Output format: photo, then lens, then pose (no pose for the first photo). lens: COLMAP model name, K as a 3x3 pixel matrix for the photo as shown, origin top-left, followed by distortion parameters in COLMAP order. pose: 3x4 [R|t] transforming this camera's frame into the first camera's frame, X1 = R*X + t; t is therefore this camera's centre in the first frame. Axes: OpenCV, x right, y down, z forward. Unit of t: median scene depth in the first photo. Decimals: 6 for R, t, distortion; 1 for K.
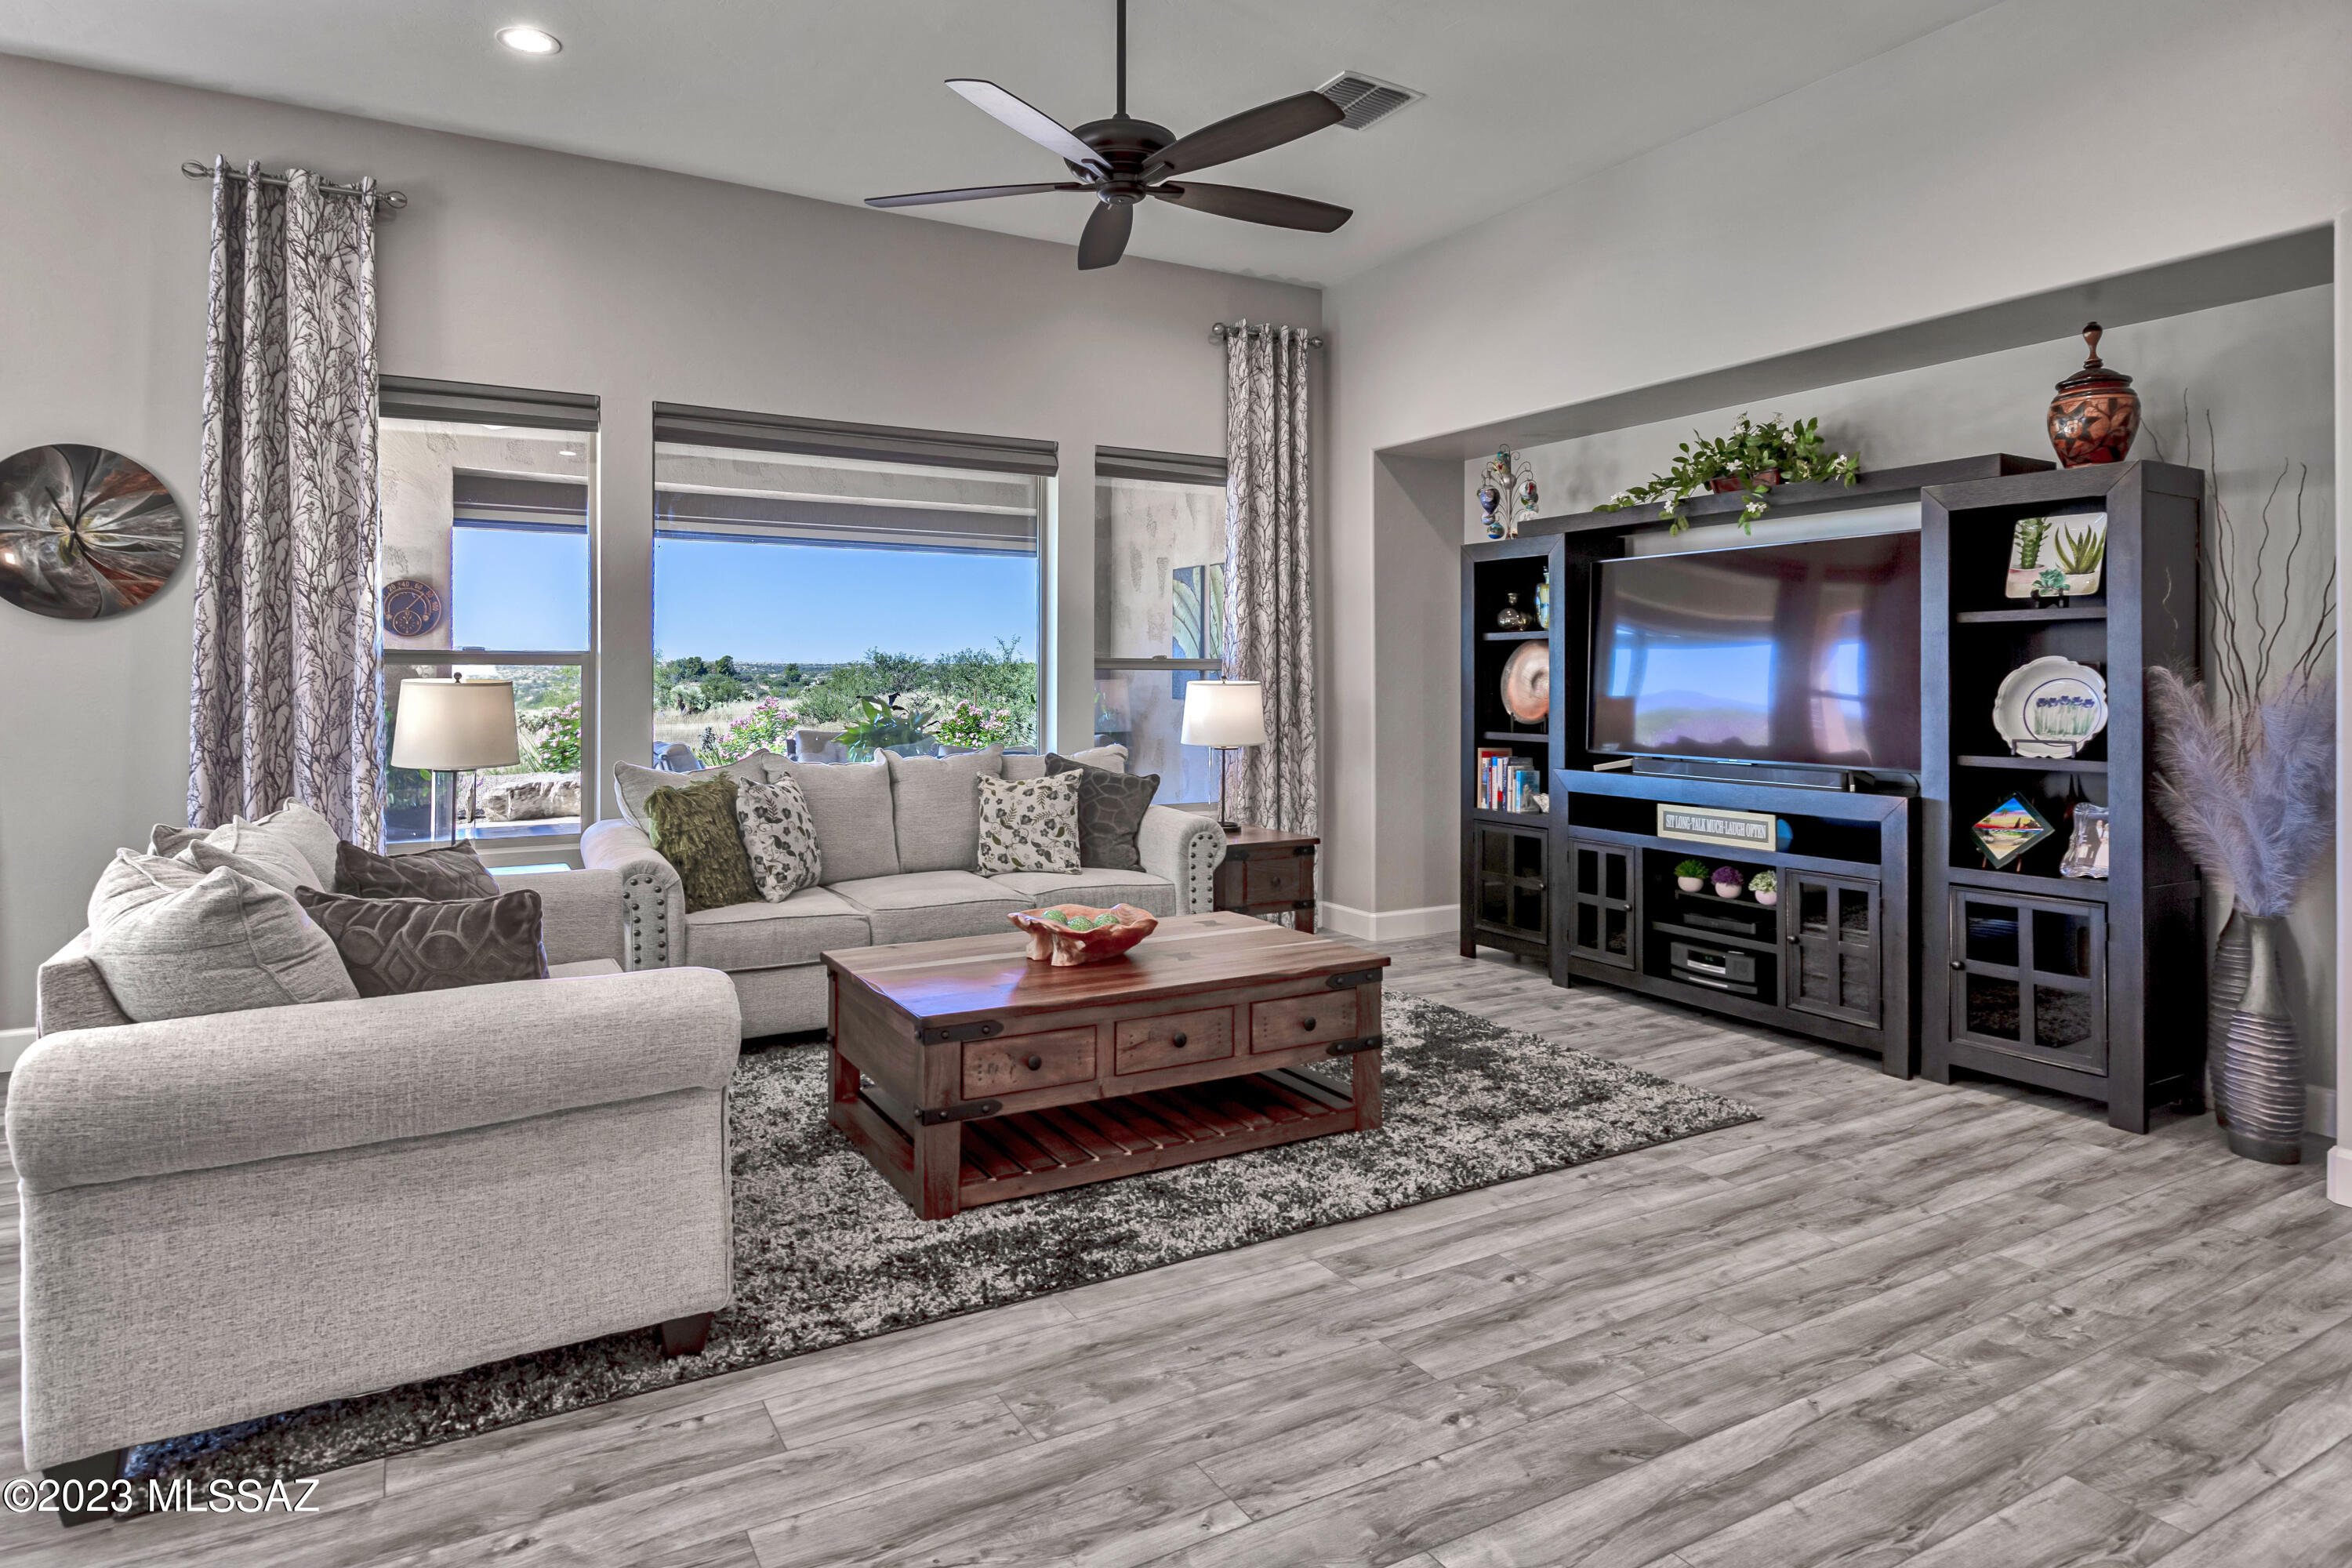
lens RADIAL K [[1318.4, 0, 1142.2], [0, 1318.4, 671.6], [0, 0, 1]] dist [-0.003217, -0.000287]
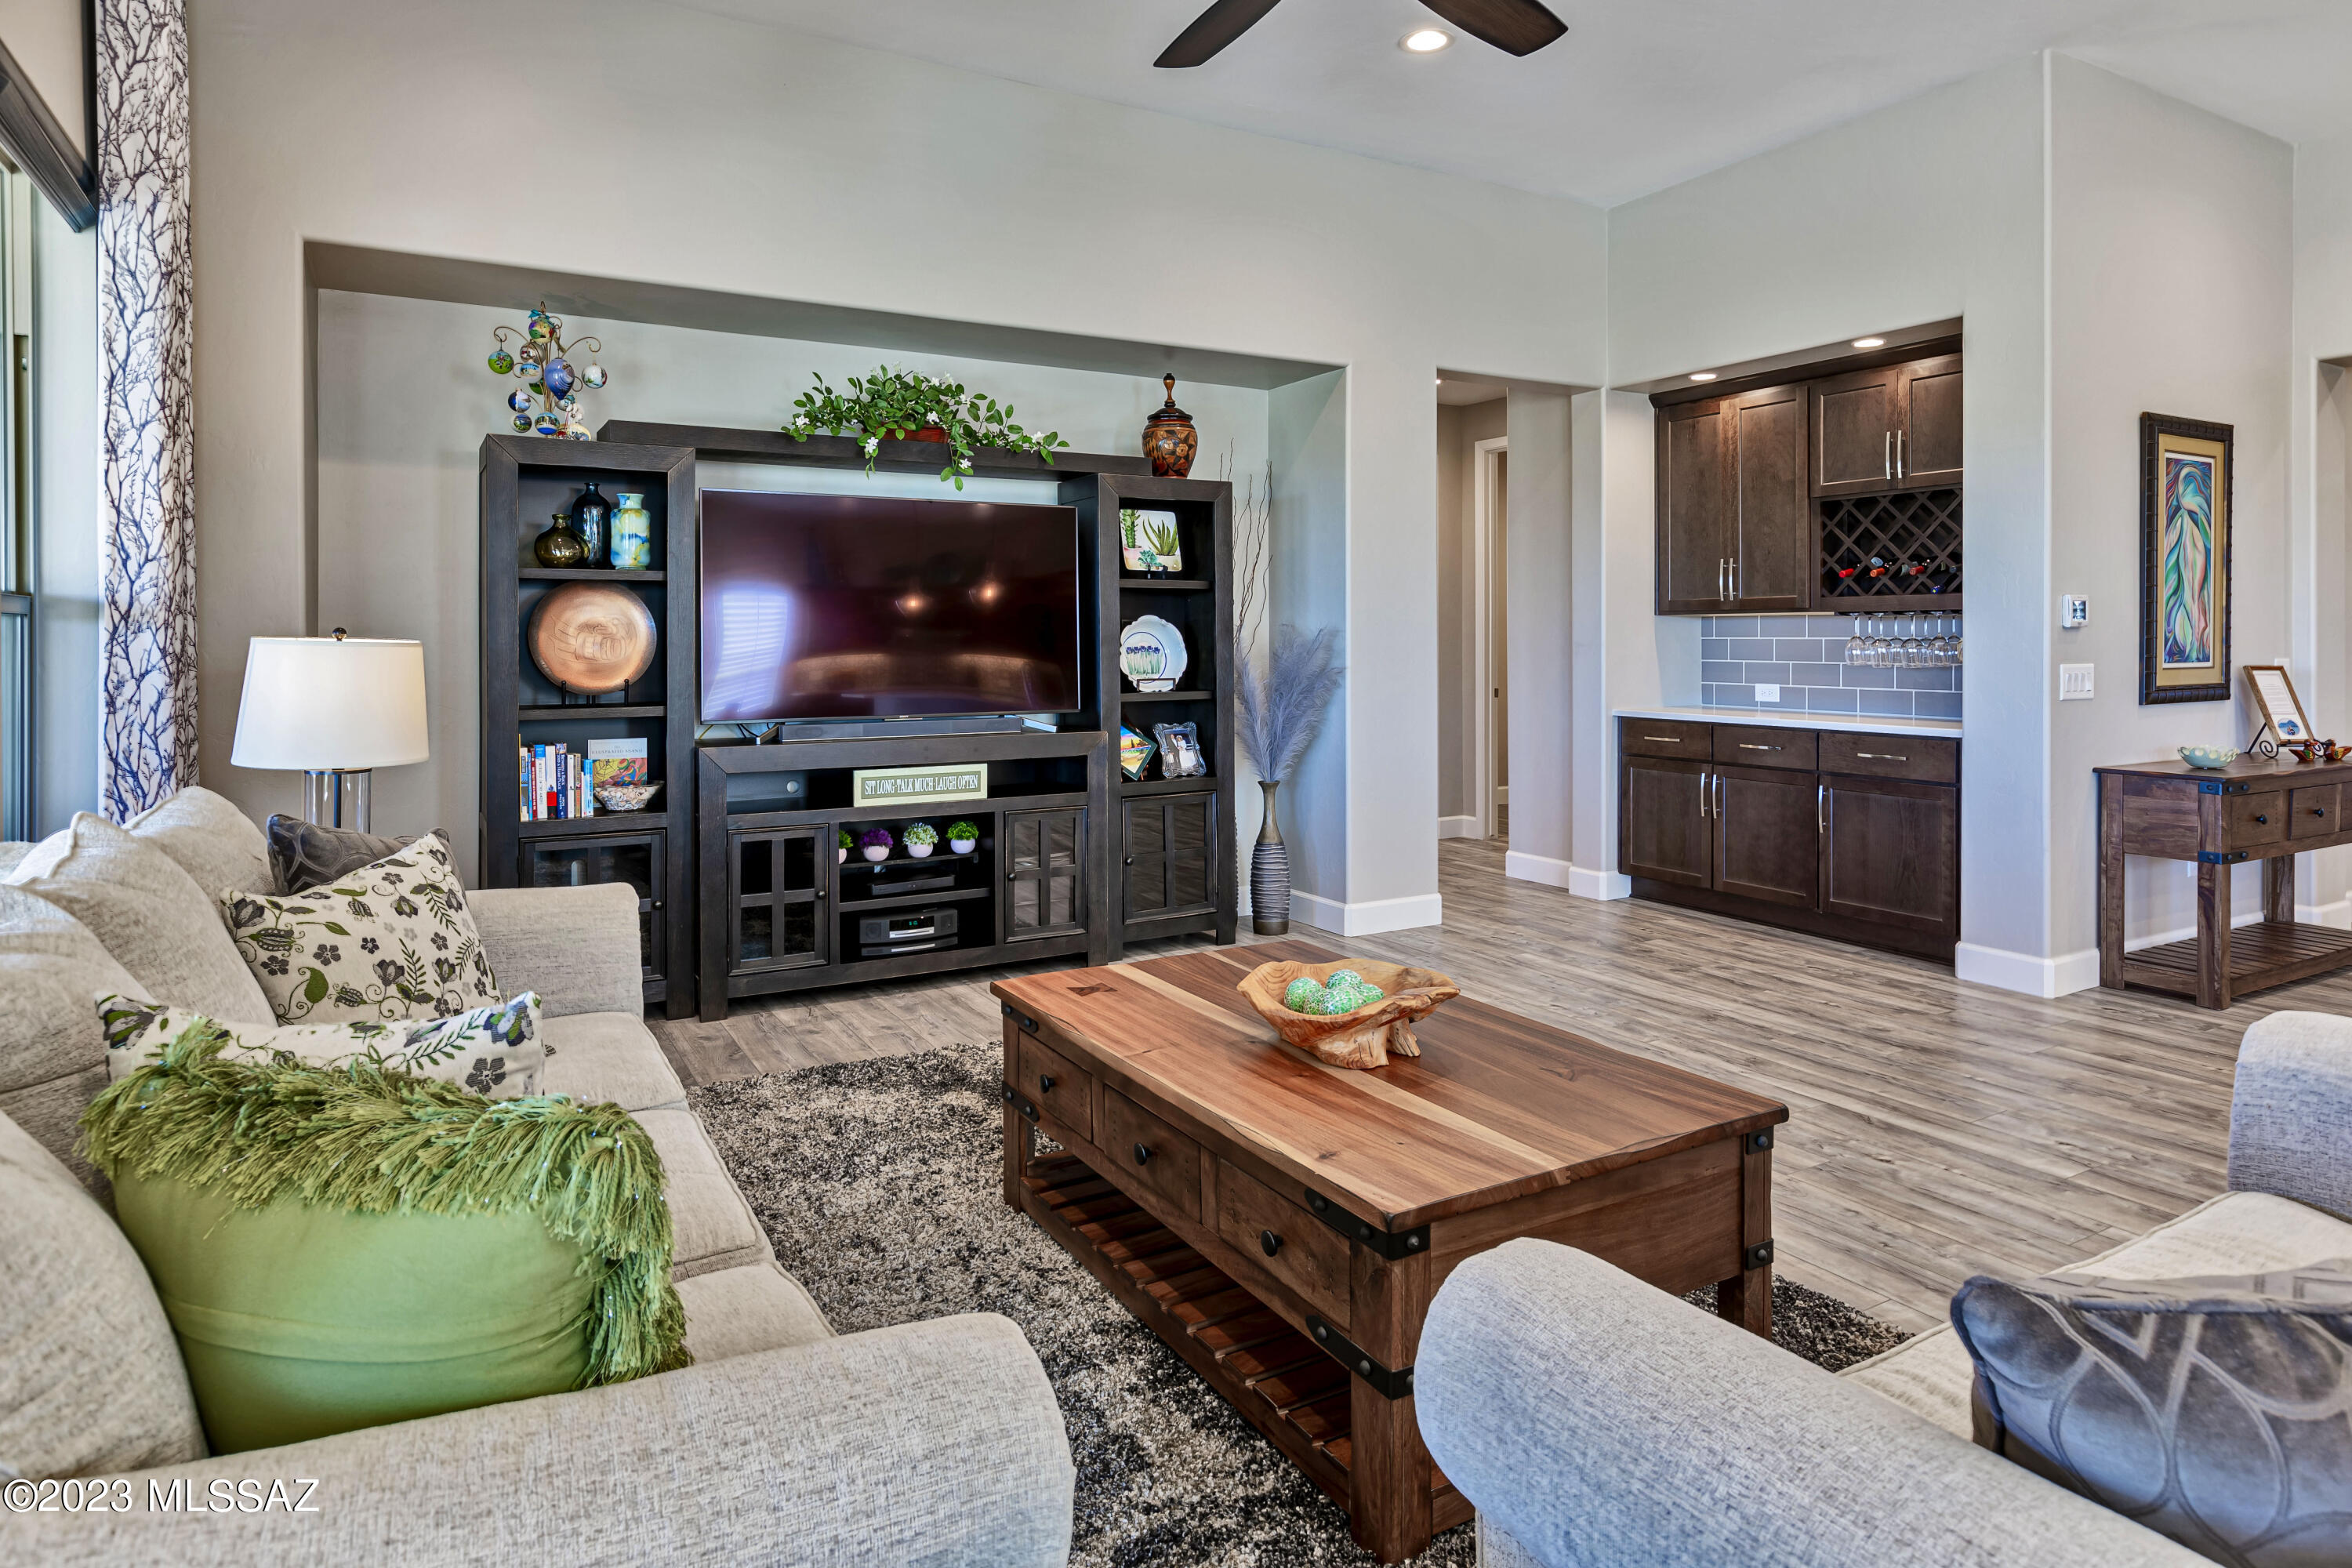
lens RADIAL K [[1318.4, 0, 1173.8], [0, 1318.4, 637.7], [0, 0, 1]] dist [-0.003217, -0.000287]
pose [[0.000960, -0.007017, 0.999975, -0.538401], [-0.003812, 0.999968, 0.007020, 0.001124], [-0.999992, -0.003819, 0.000933, 0.813200]]
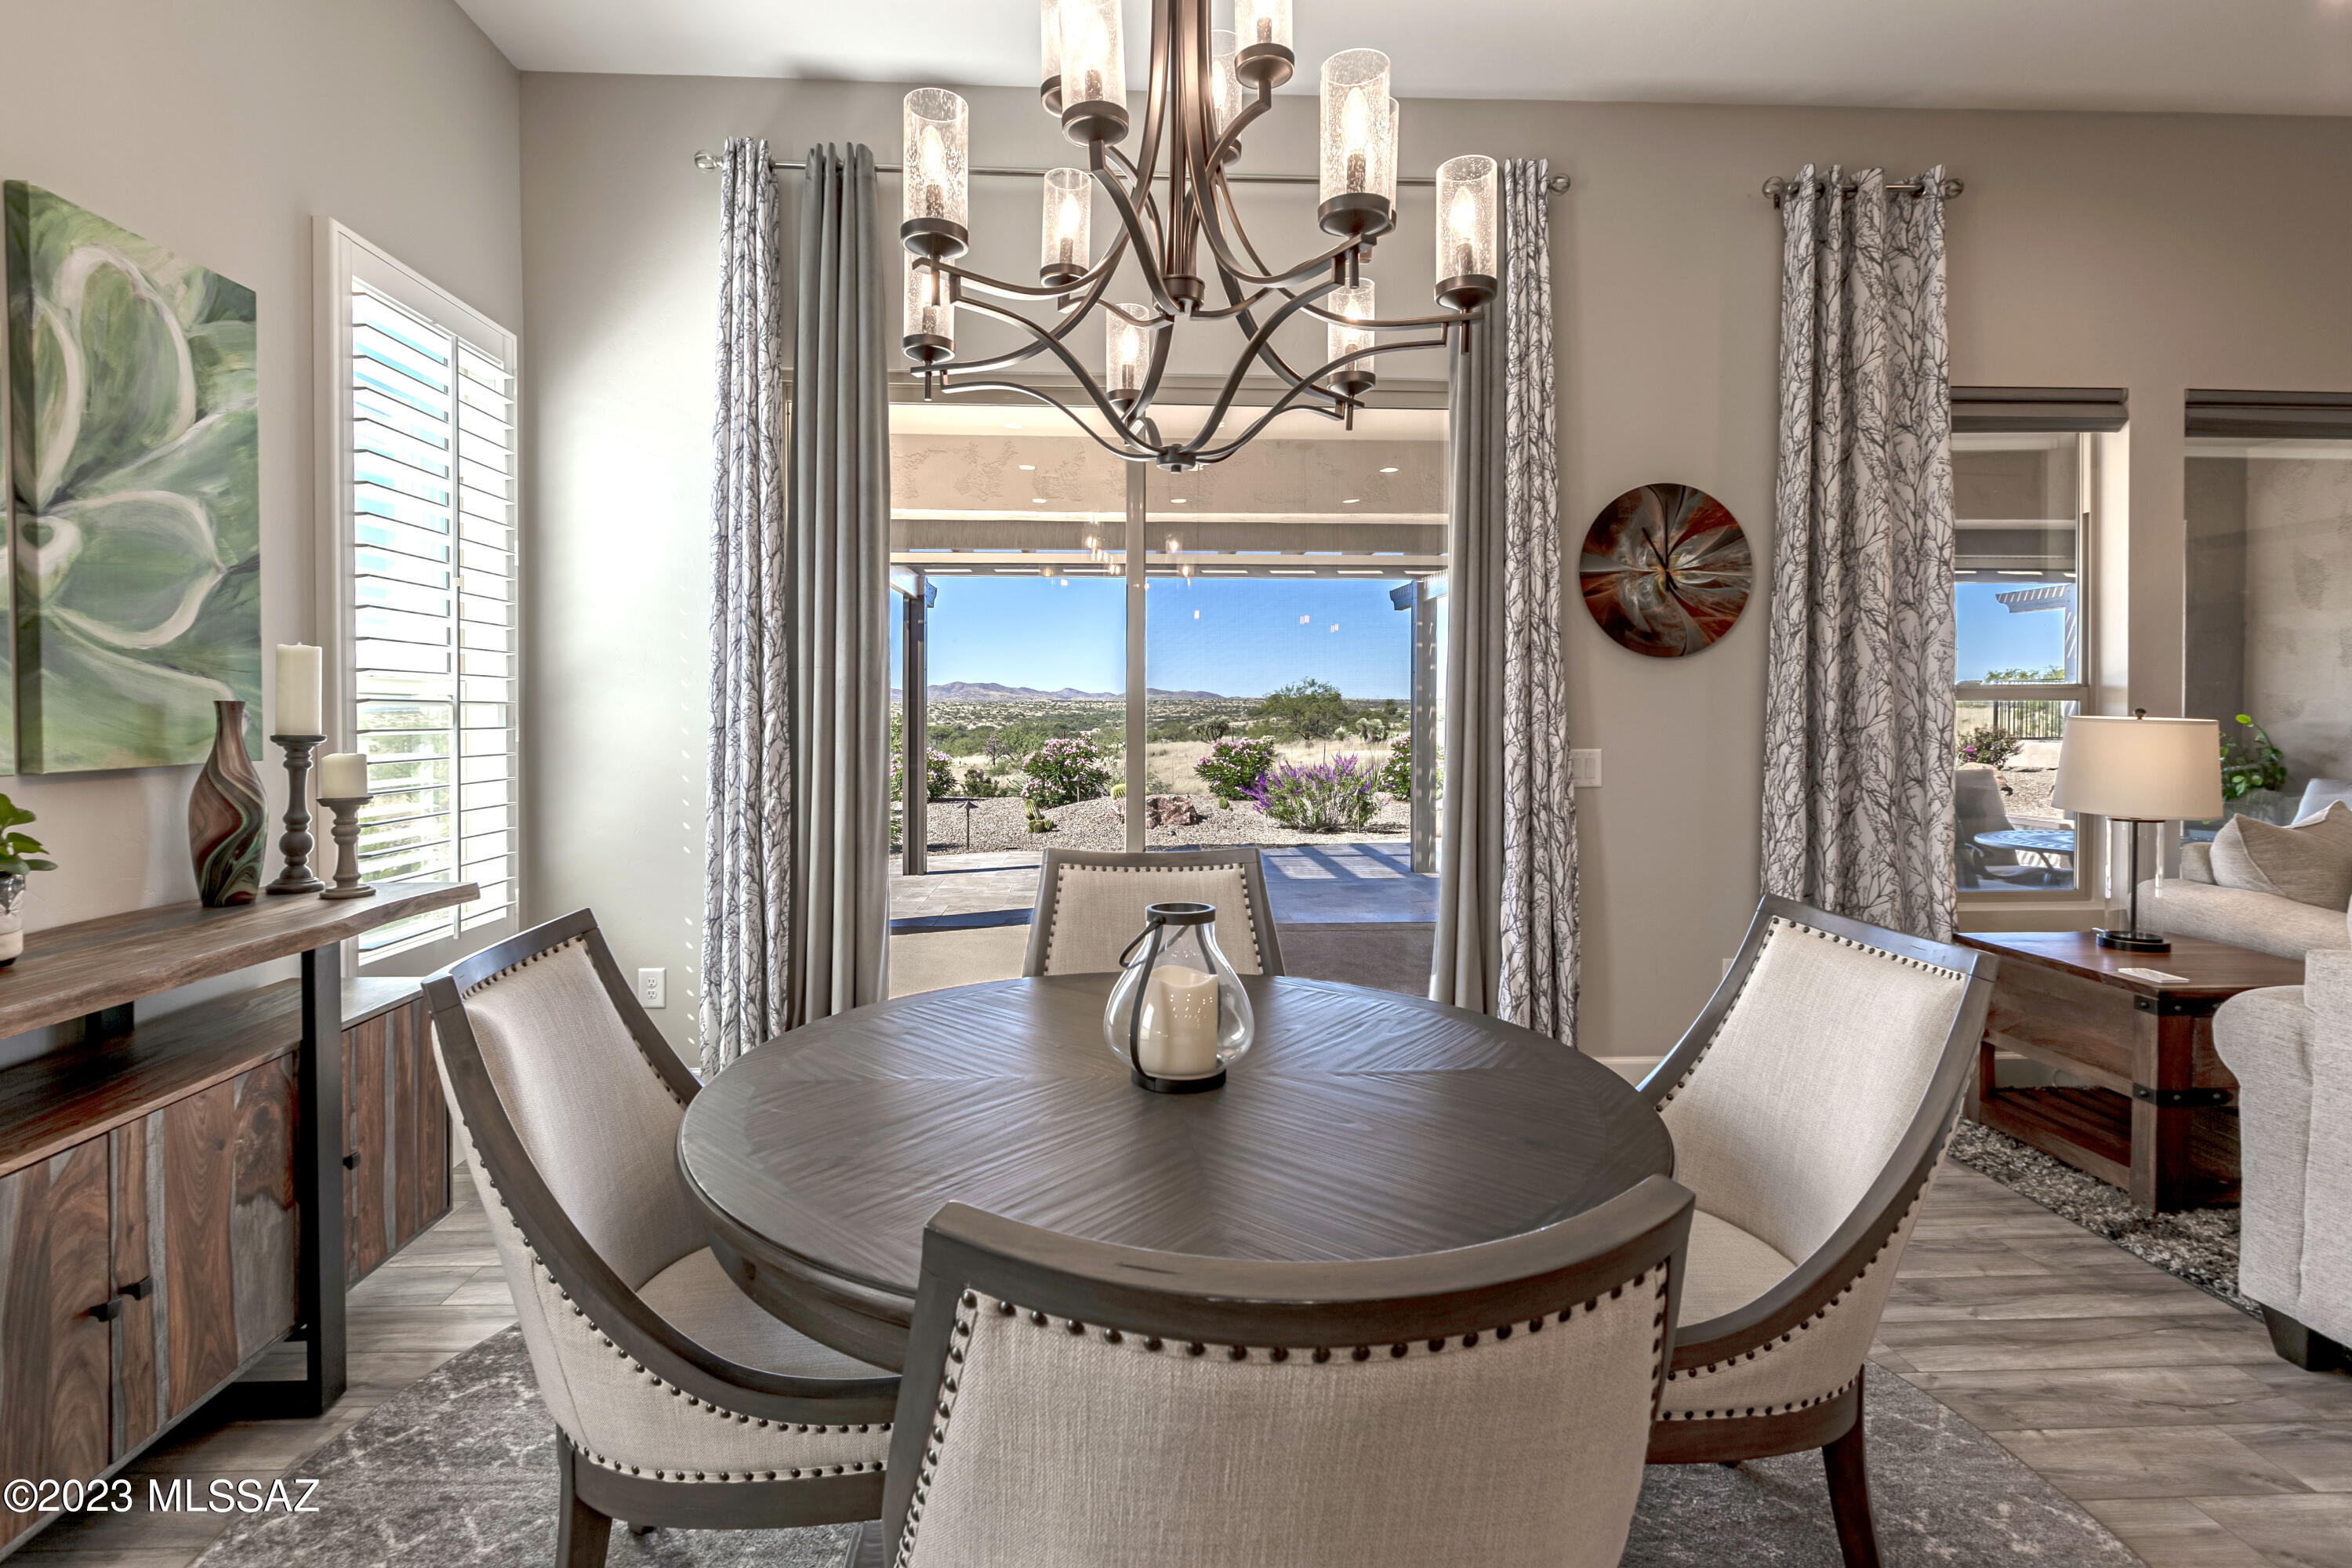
lens RADIAL K [[1093.4, 0, 1145.5], [0, 1093.4, 727.5], [0, 0, 1]] dist [0.002846, 0.001516]
pose [[0.891790, 0.003422, -0.452437, -0.687347], [0.005250, 0.999826, 0.017911, -0.003080], [0.452419, -0.018349, 0.891617, 0.063237]]
